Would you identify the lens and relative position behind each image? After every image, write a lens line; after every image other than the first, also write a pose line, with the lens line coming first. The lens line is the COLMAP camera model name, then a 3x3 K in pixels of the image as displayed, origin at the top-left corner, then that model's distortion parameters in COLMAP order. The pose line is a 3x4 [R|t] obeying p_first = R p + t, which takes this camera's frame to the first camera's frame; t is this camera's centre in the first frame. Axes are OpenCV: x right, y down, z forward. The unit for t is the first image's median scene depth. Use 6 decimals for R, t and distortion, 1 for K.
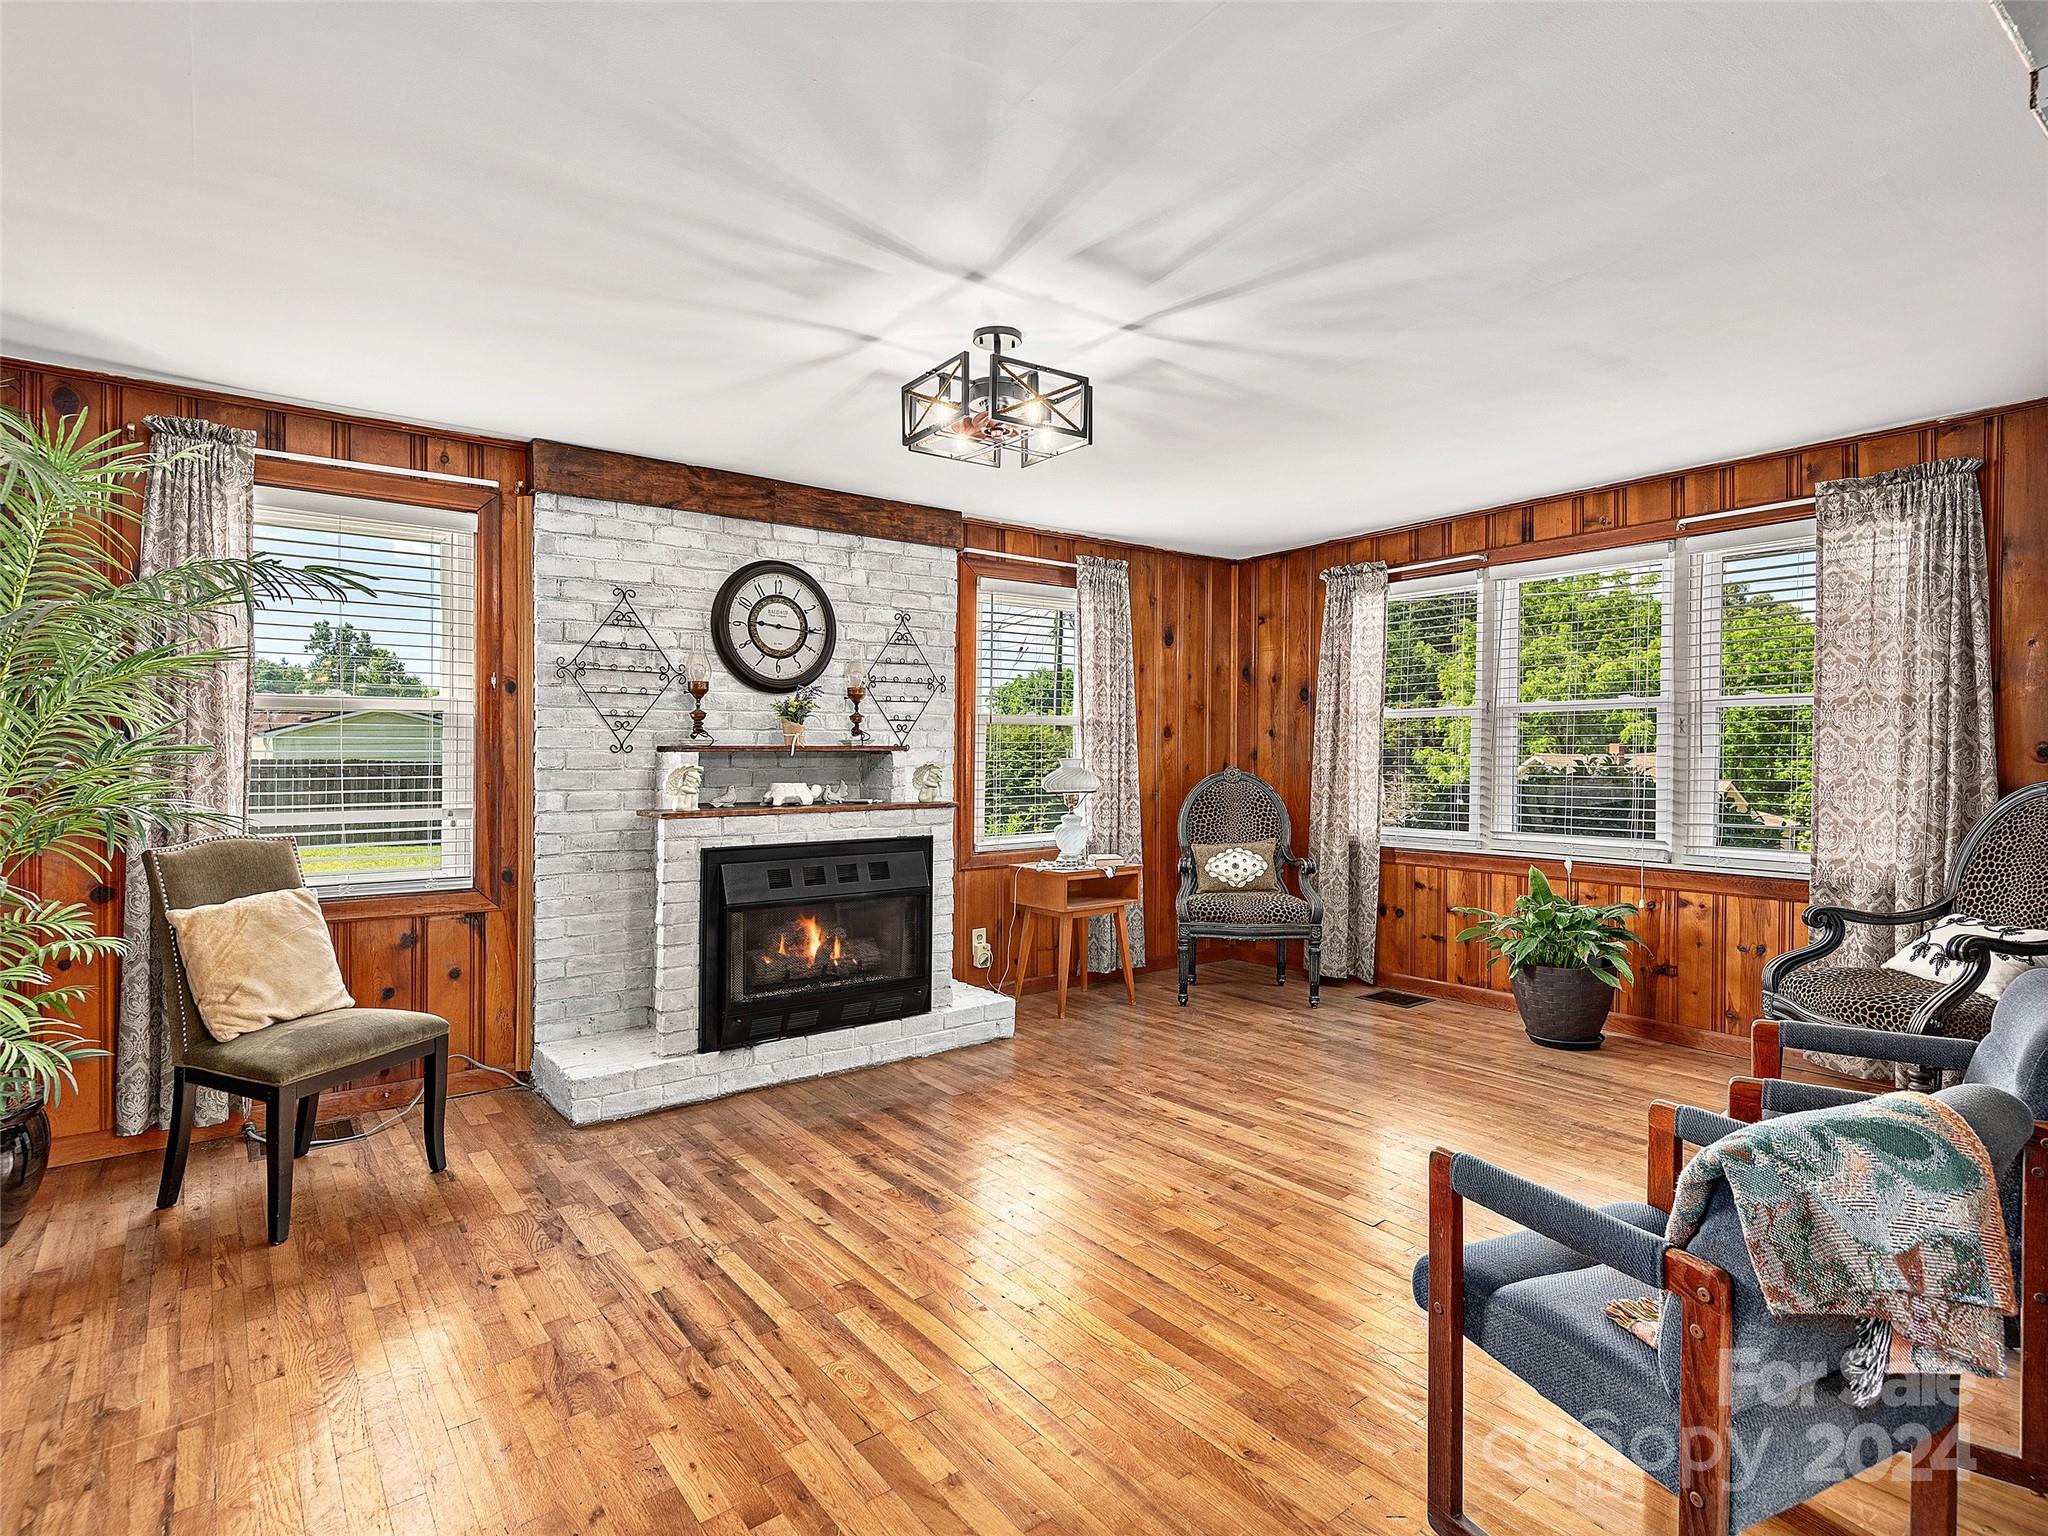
lens RADIAL K [[1072.6, 0, 1028.5], [0, 1072.6, 772.2], [0, 0, 1]] dist [0.001384, -0.001859]
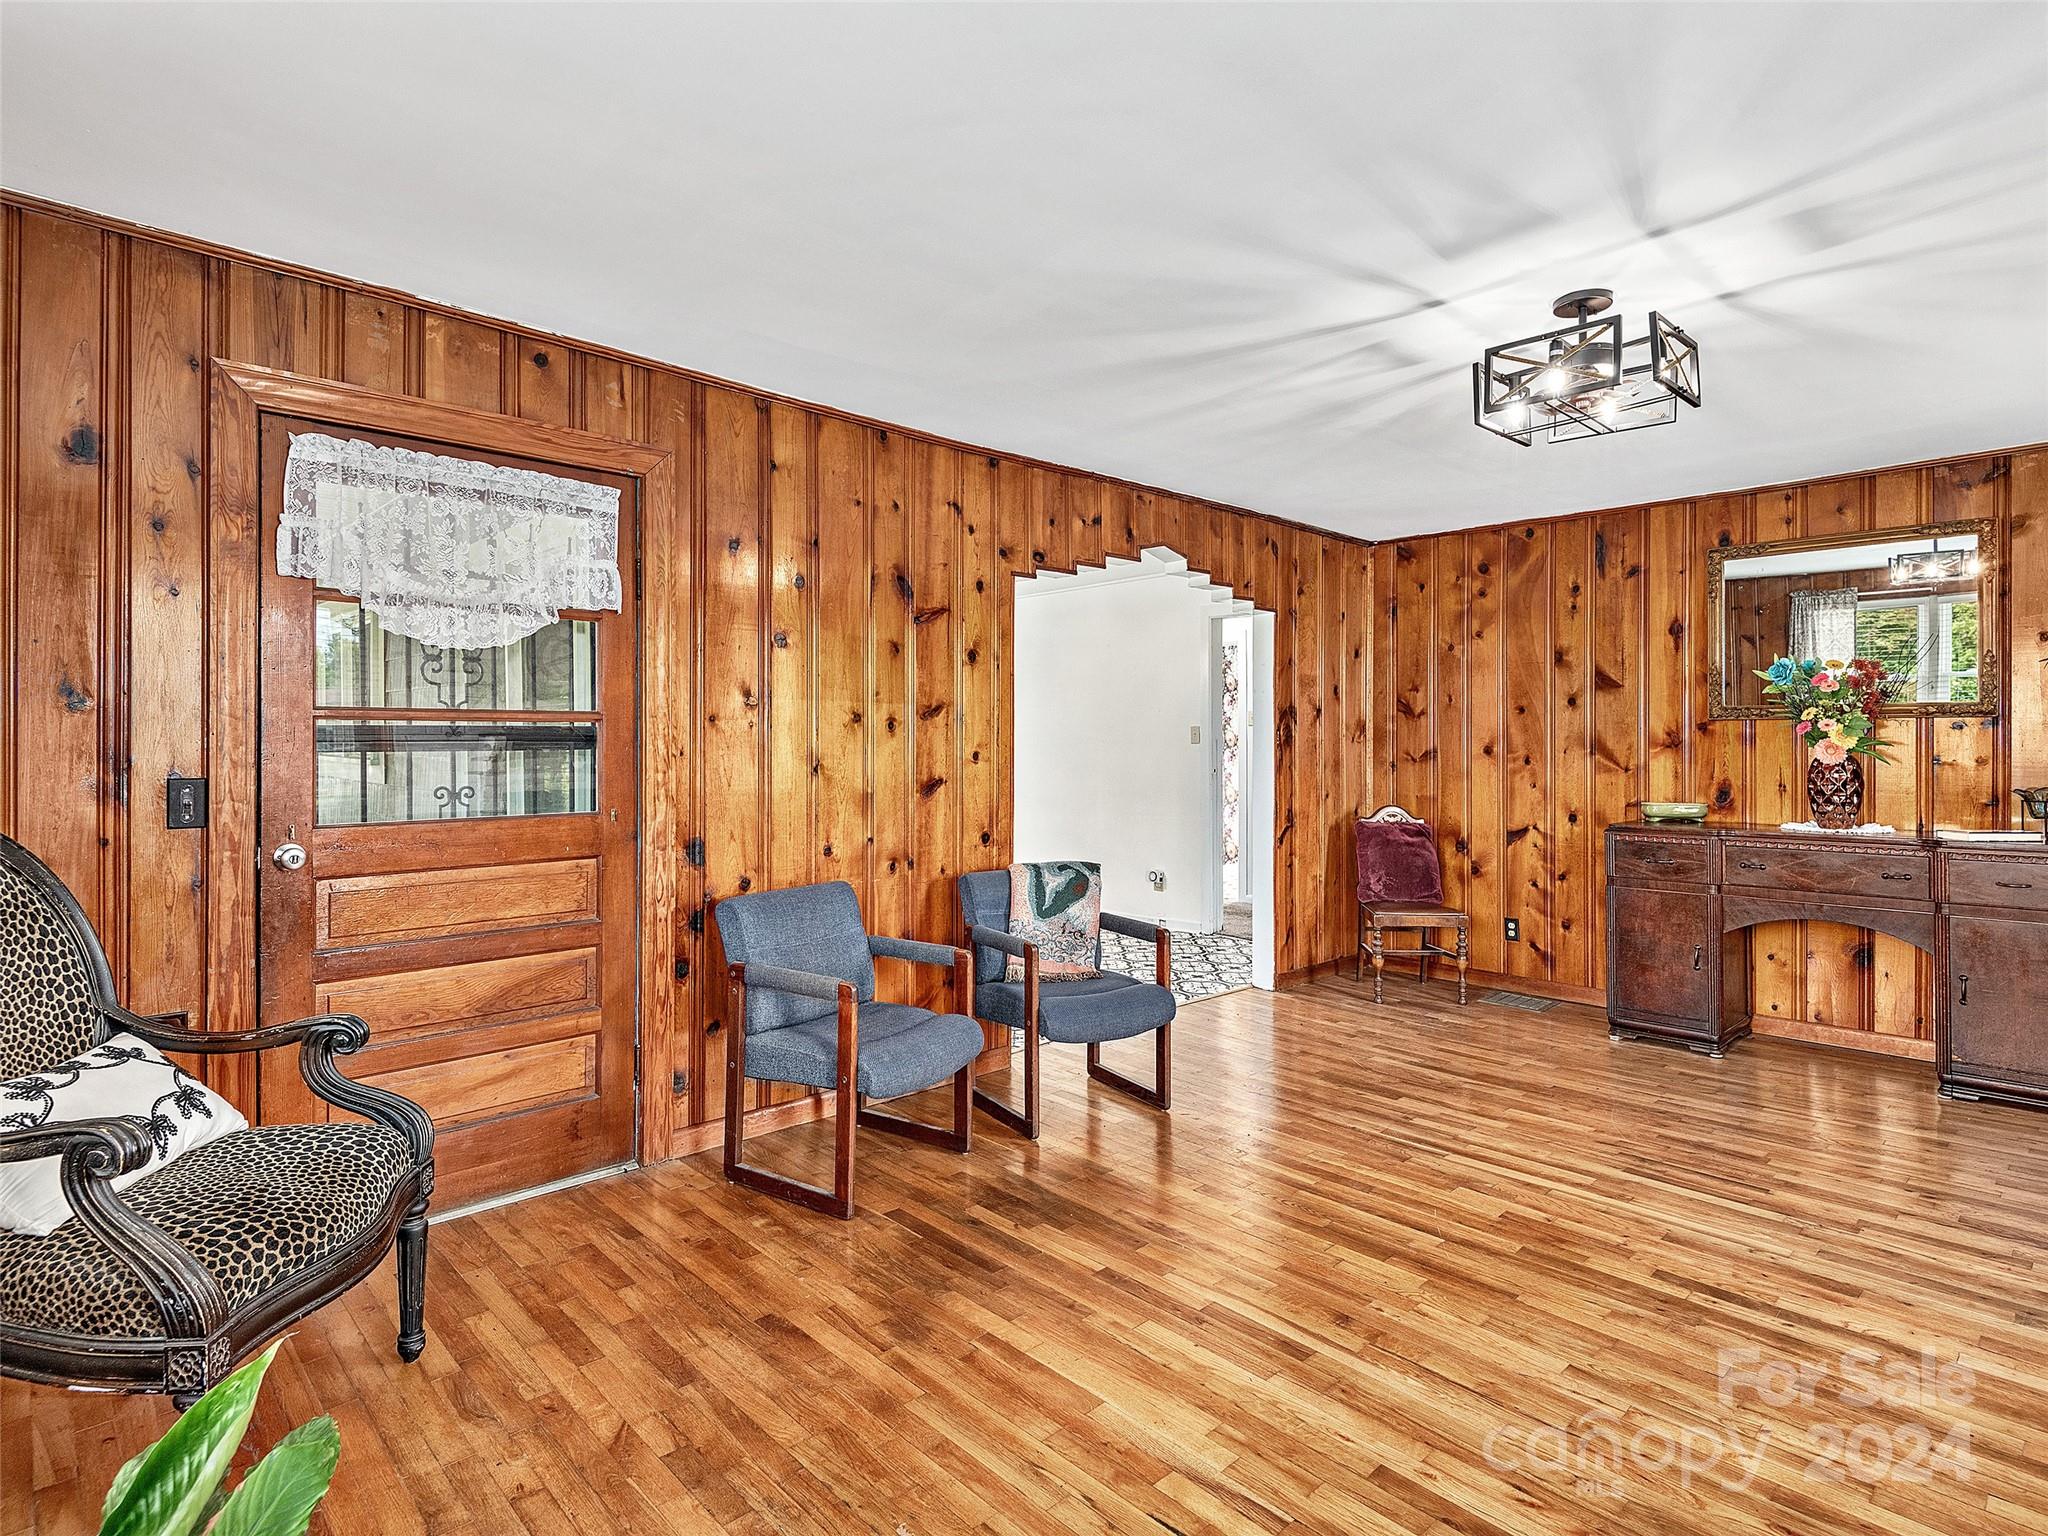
lens RADIAL K [[1072.6, 0, 1013.9], [0, 1072.6, 774.6], [0, 0, 1]] dist [0.001384, -0.001859]
pose [[-0.995596, 0.004244, -0.093655, 0.299616], [-0.000628, 0.998651, 0.051927, -0.021291], [0.093749, 0.051757, -0.994250, 1.033721]]
